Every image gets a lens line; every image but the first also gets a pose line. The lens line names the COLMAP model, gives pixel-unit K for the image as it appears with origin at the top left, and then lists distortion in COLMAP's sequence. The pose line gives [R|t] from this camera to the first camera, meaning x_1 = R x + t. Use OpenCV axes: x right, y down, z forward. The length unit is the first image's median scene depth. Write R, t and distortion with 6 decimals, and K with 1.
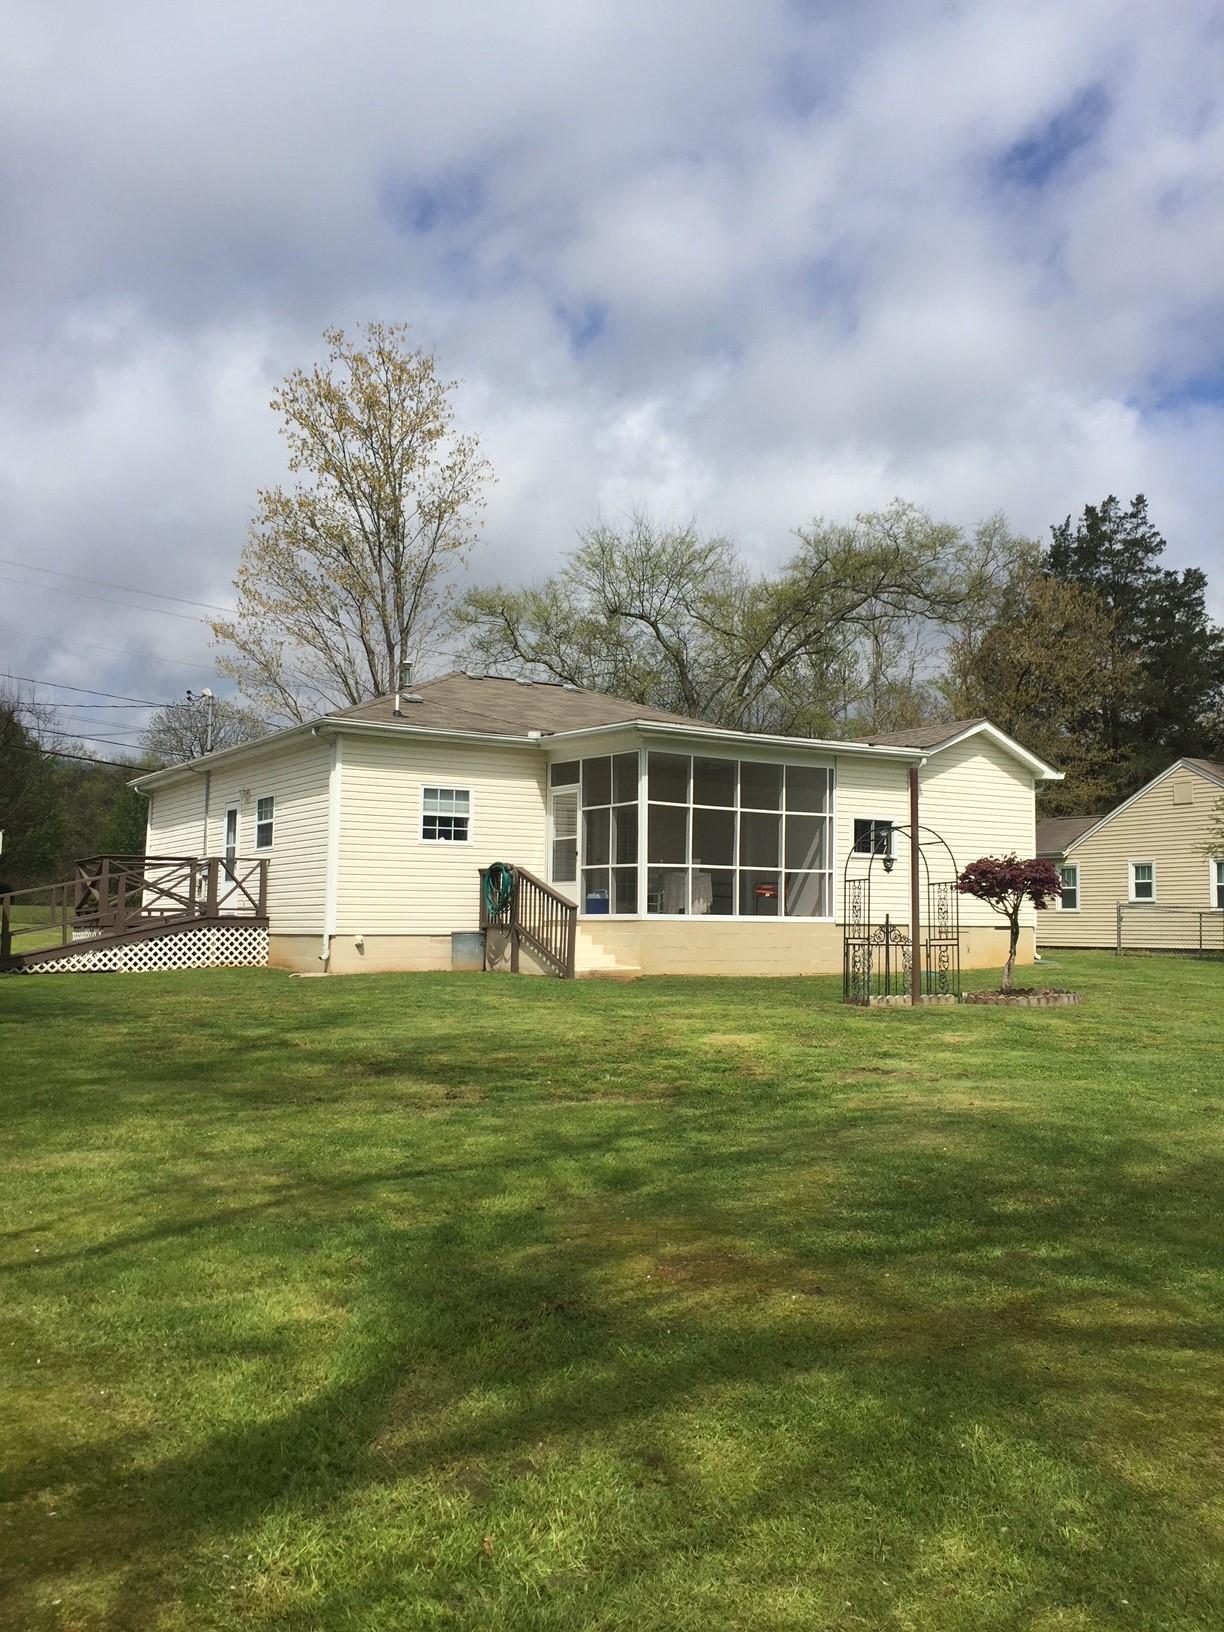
lens RADIAL K [[1394.1, 0, 609.9], [0, 1394.1, 810.6], [0, 0, 1]] dist [0.086549, -0.105244]
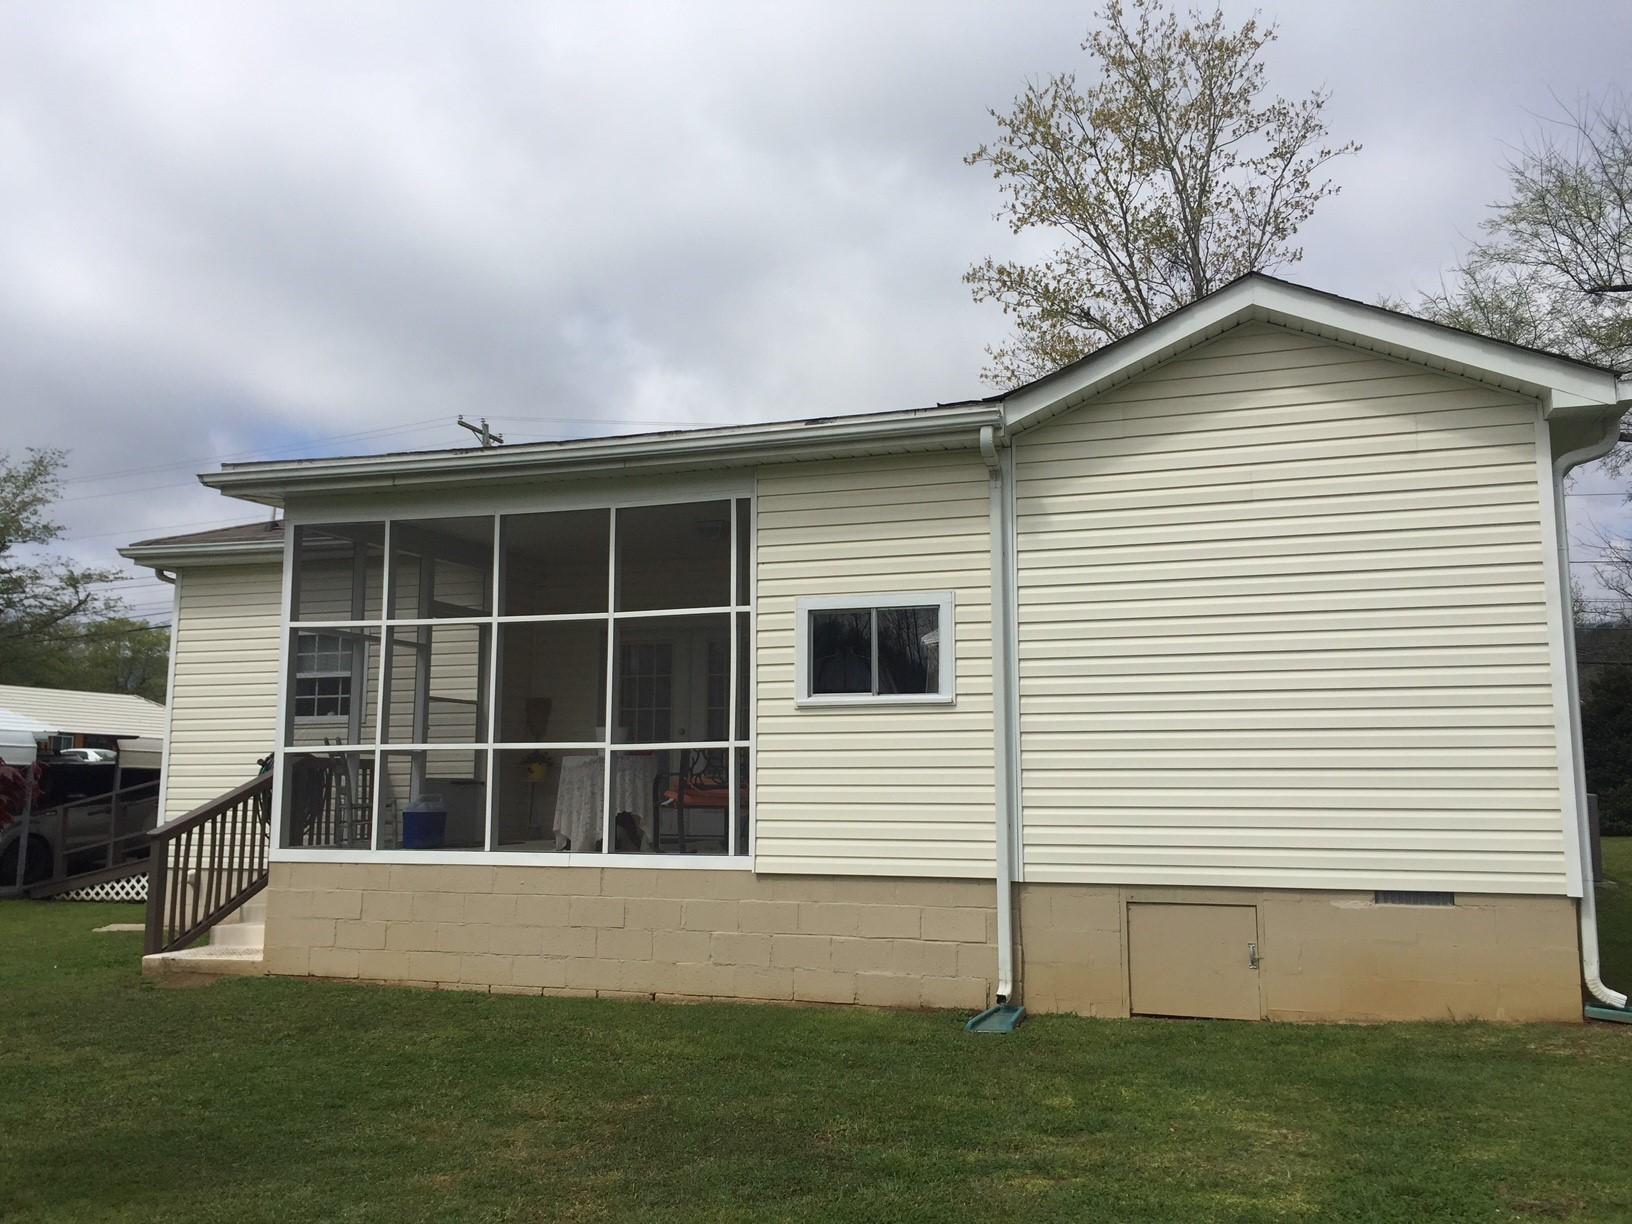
lens RADIAL K [[1394.1, 0, 798.2], [0, 1394.1, 606.4], [0, 0, 1]] dist [0.086549, -0.105244]
pose [[0.619793, -0.108975, -0.777162, 0.491364], [0.063776, 0.994030, -0.088523, 0.040368], [0.782169, 0.005302, 0.623043, 0.752559]]
